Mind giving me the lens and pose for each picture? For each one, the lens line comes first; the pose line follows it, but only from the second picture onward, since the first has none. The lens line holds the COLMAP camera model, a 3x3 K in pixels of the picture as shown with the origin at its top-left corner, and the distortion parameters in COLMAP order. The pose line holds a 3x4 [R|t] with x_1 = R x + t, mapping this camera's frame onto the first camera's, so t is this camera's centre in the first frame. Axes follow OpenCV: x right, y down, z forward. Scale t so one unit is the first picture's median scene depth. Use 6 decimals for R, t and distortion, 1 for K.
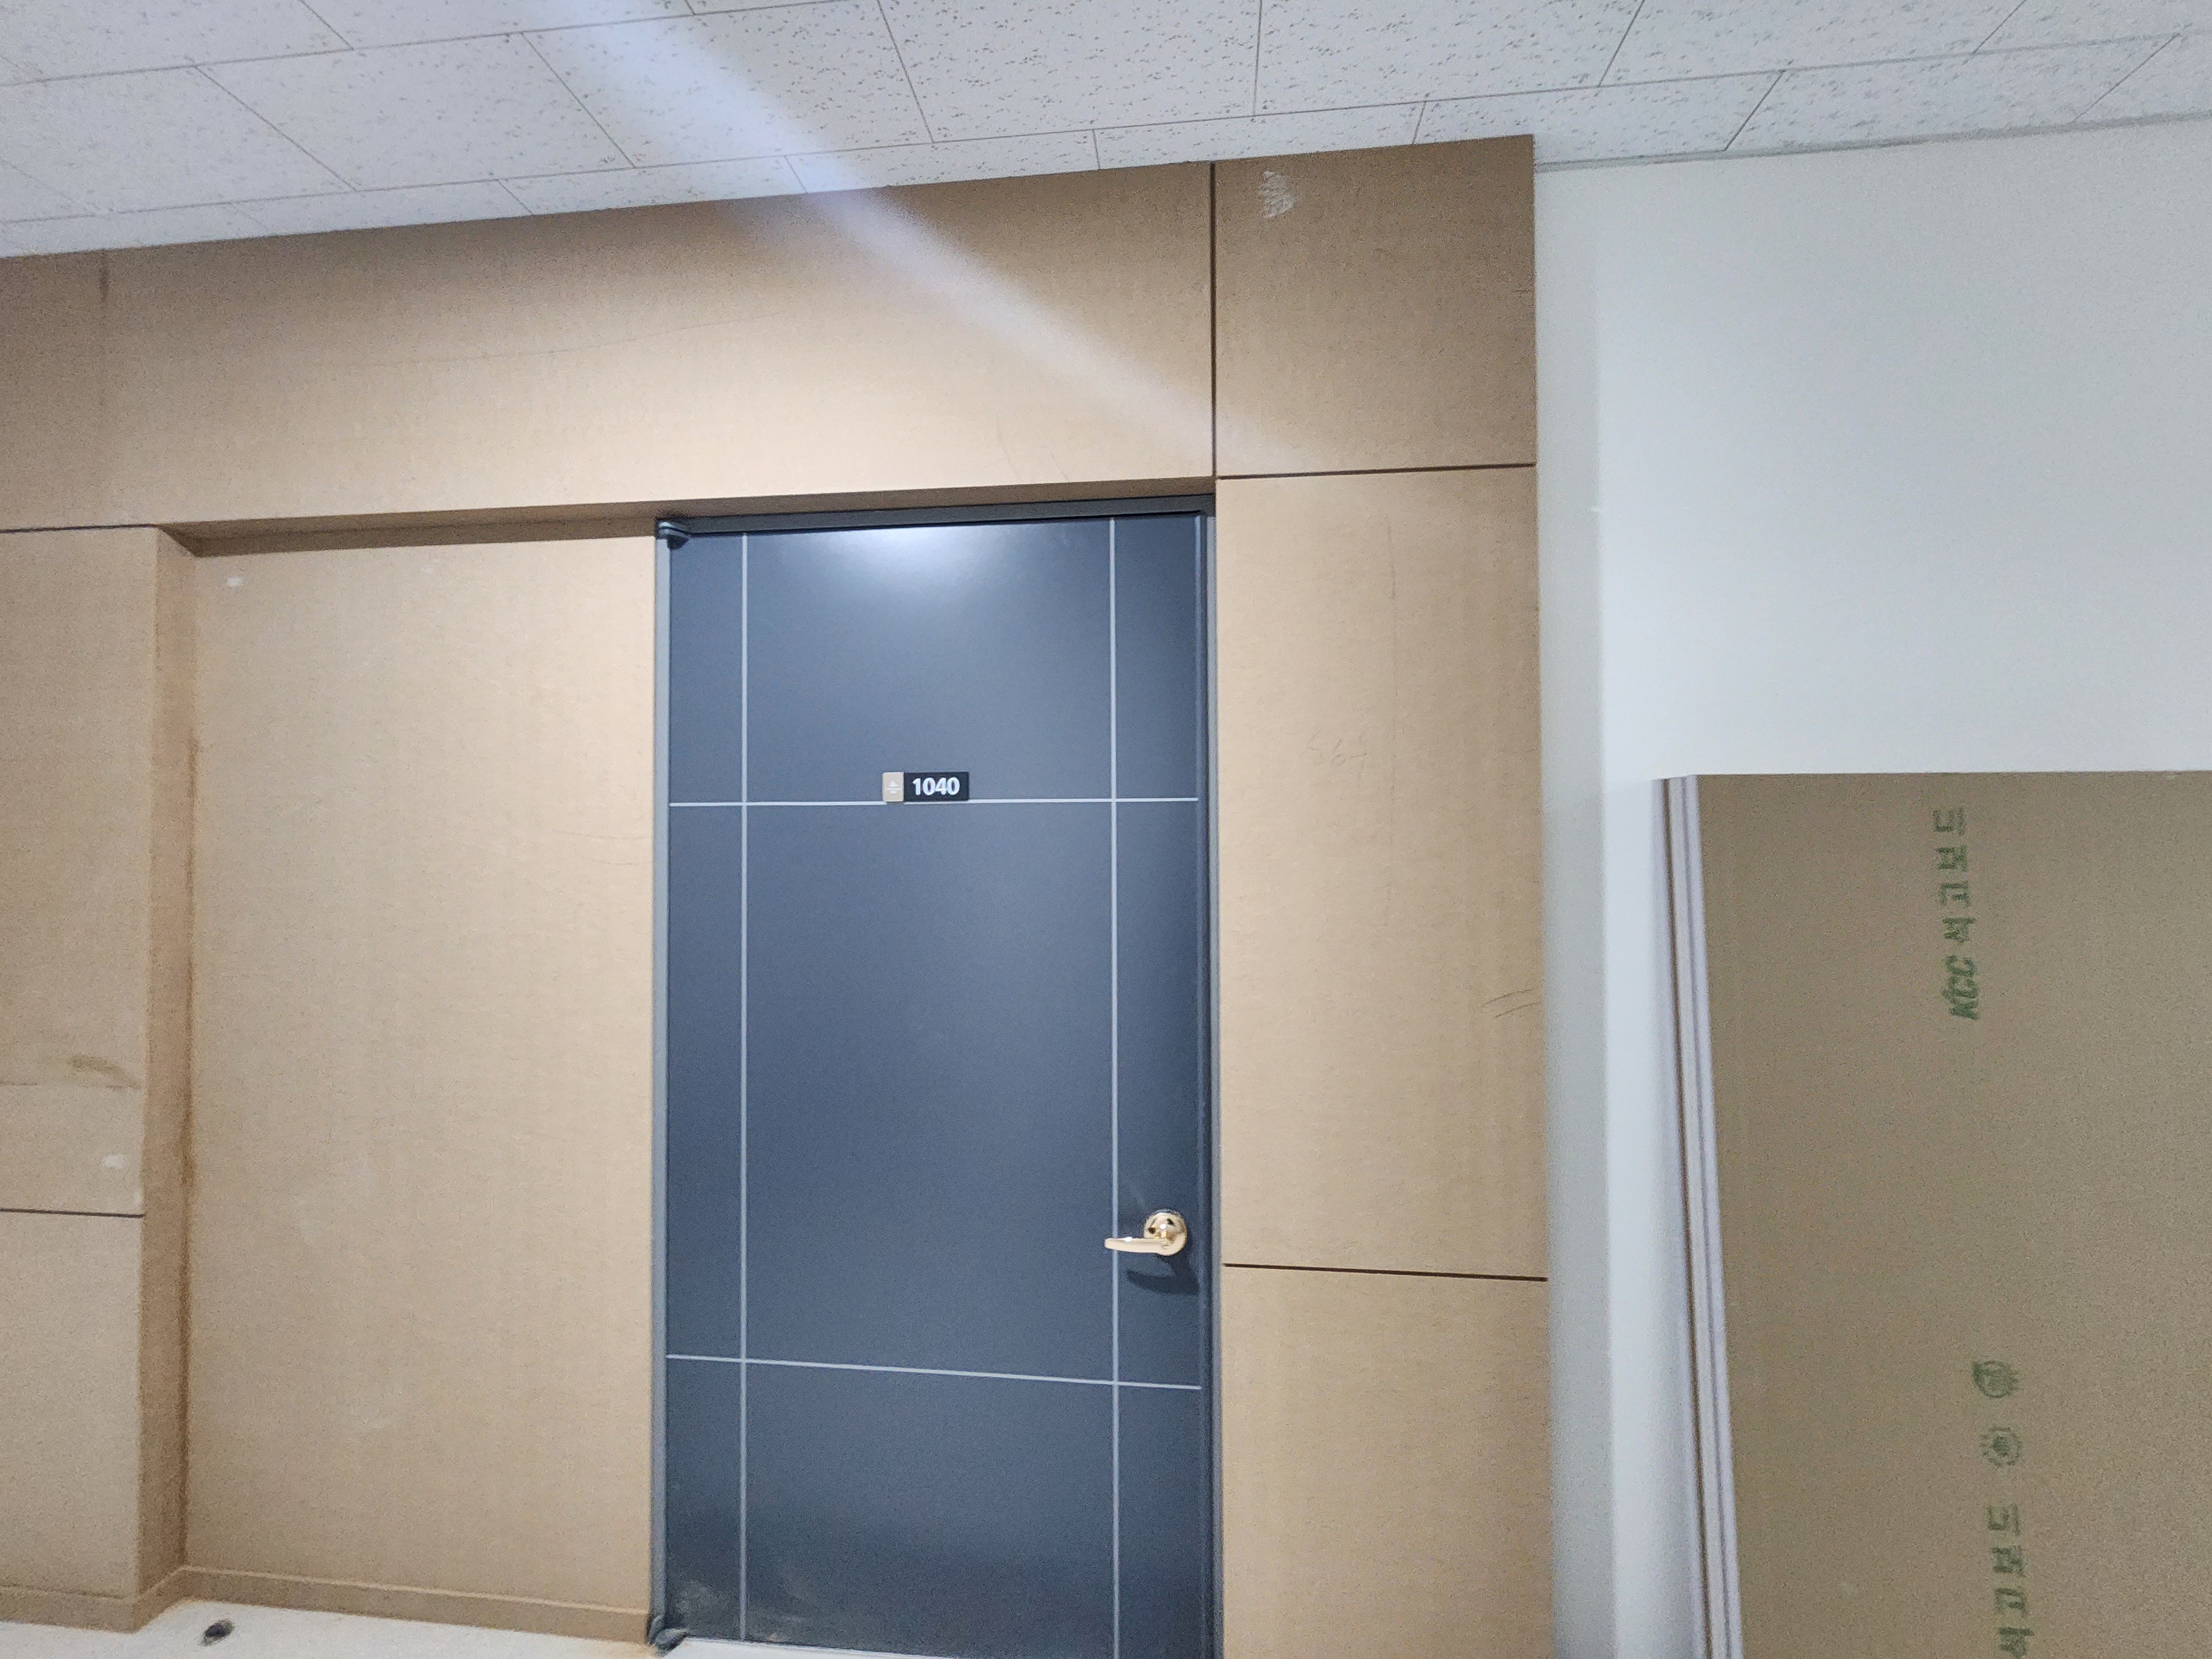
lens RADIAL K [[976.0, 0, 1103.4], [0, 976.0, 840.2], [0, 0, 1]] dist [-0.001575, 0.000370]
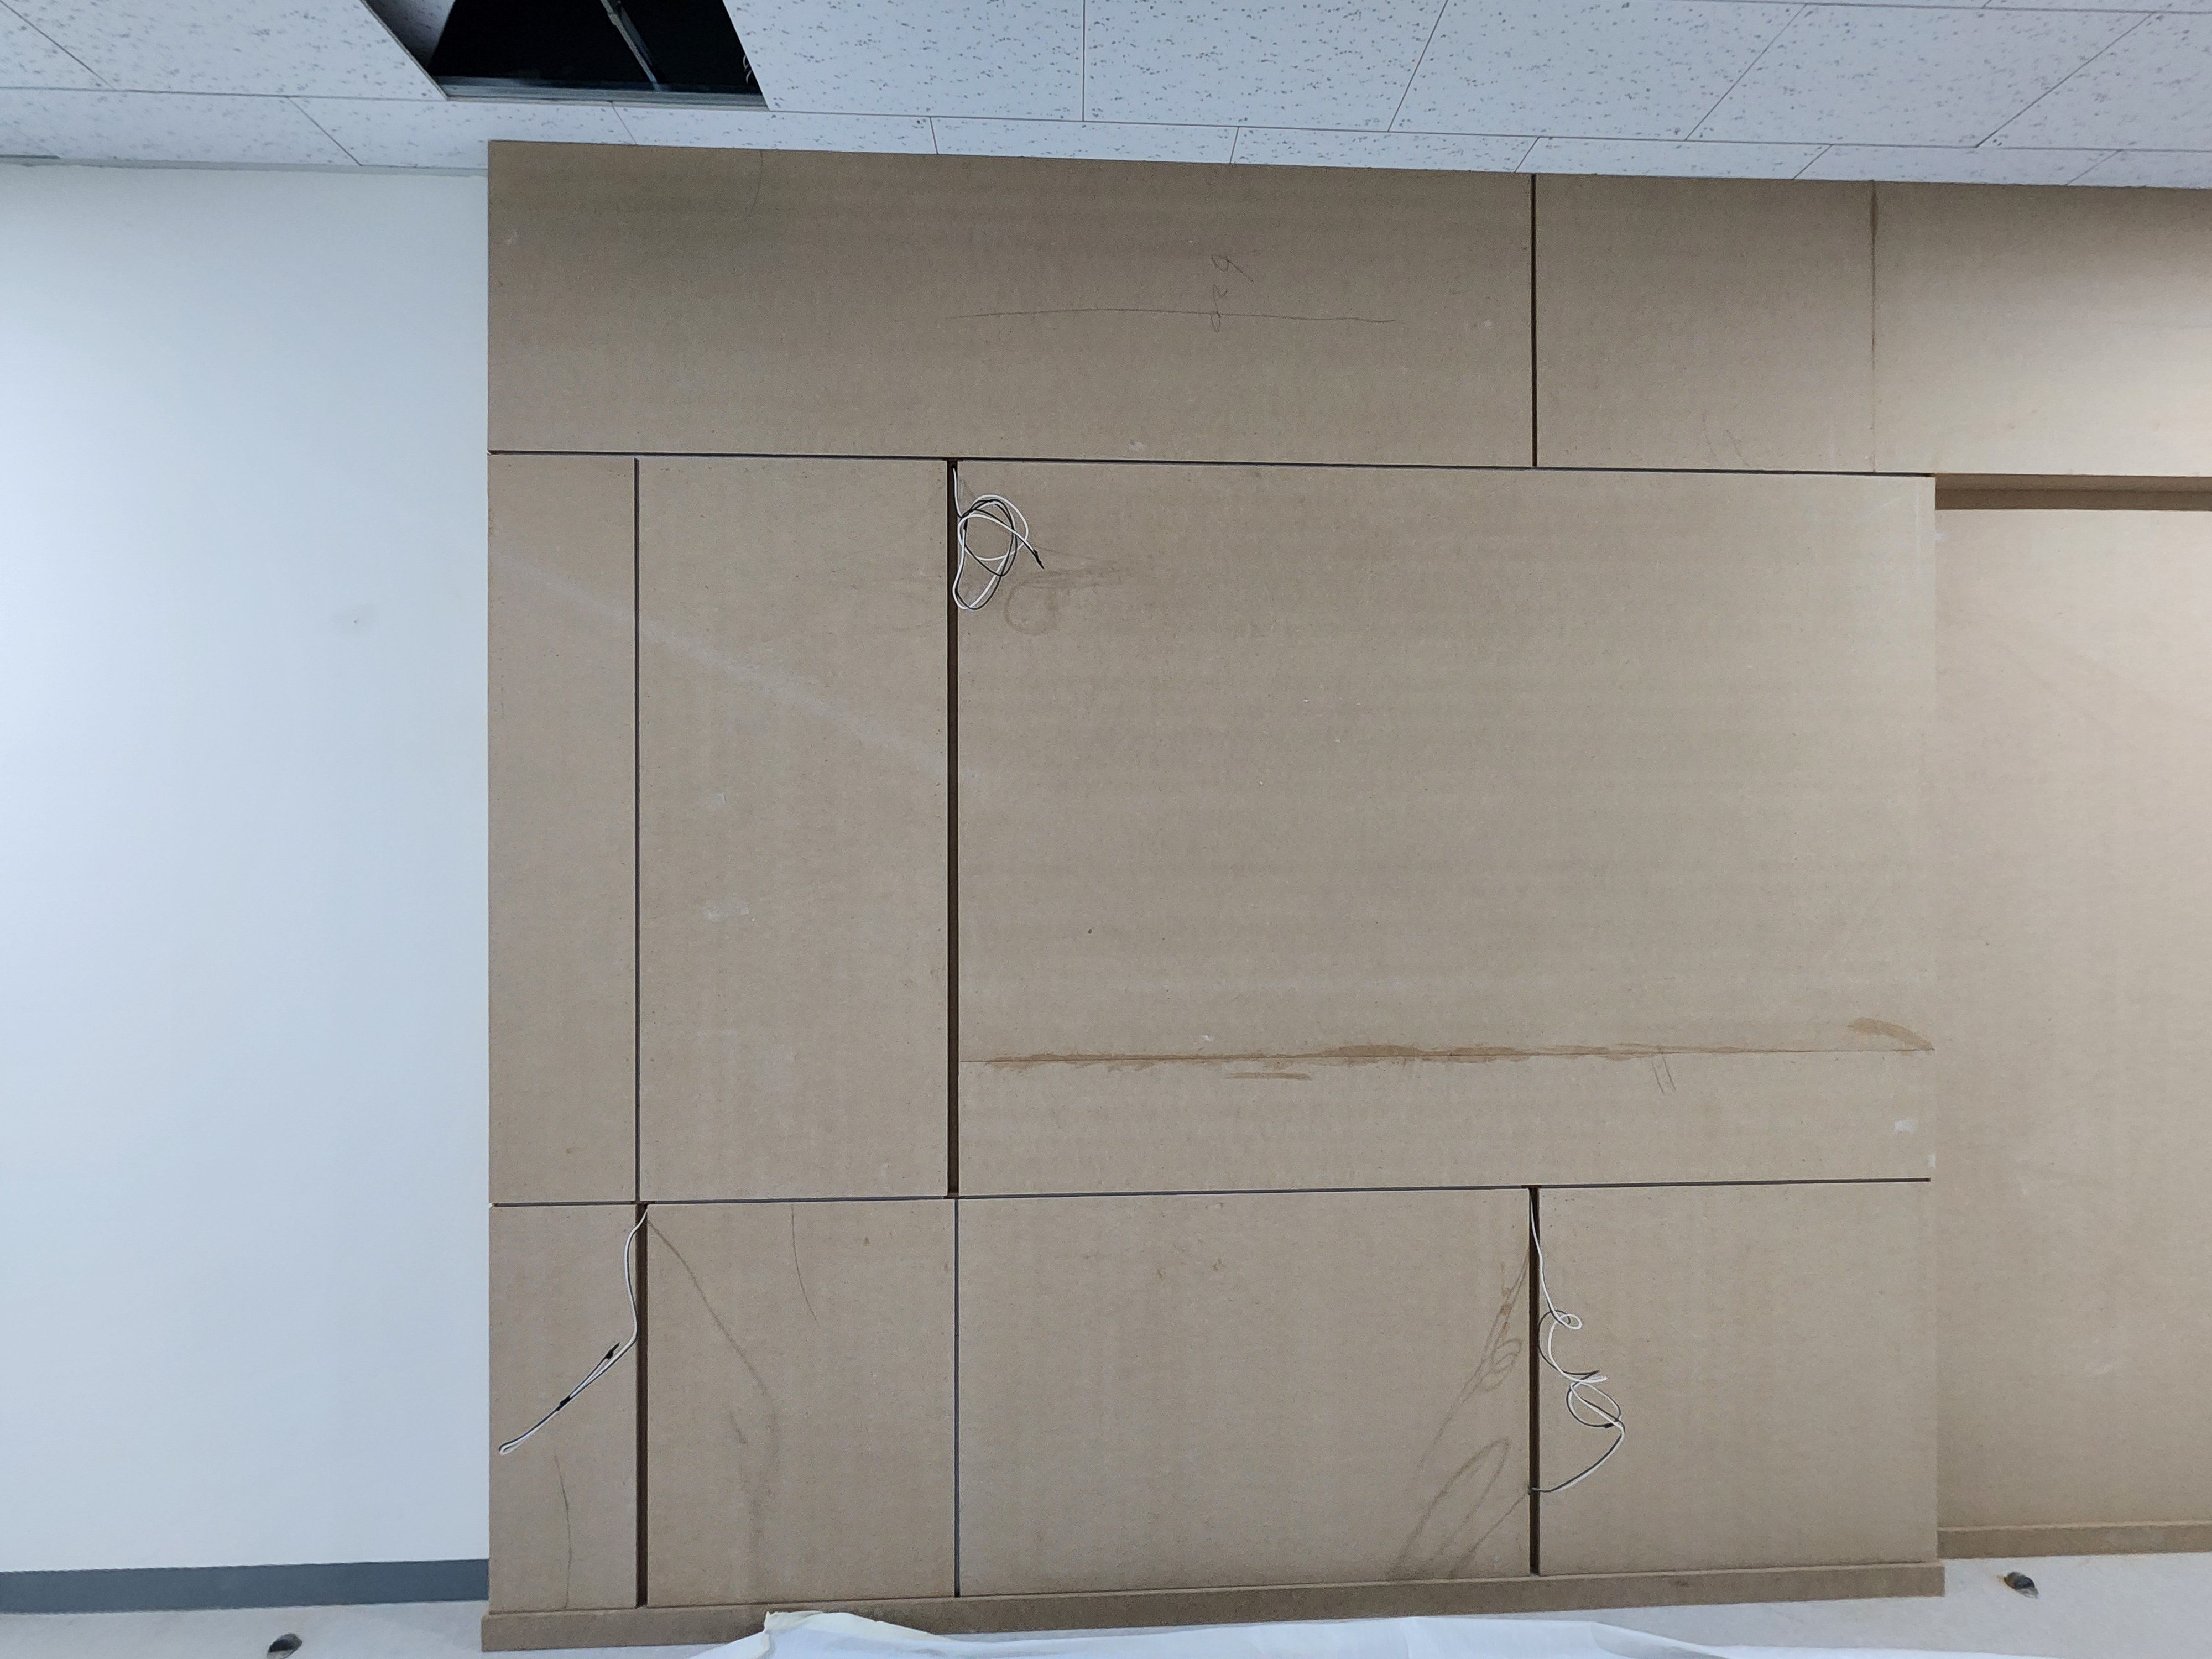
lens RADIAL K [[917.3, 0, 1123.1], [0, 917.3, 823.9], [0, 0, 1]] dist [-0.000806, -0.000075]
pose [[0.988857, 0.001174, 0.148861, -1.087542], [-0.003847, 0.999836, 0.017669, 0.007245], [-0.148816, -0.018045, 0.988700, 0.119489]]
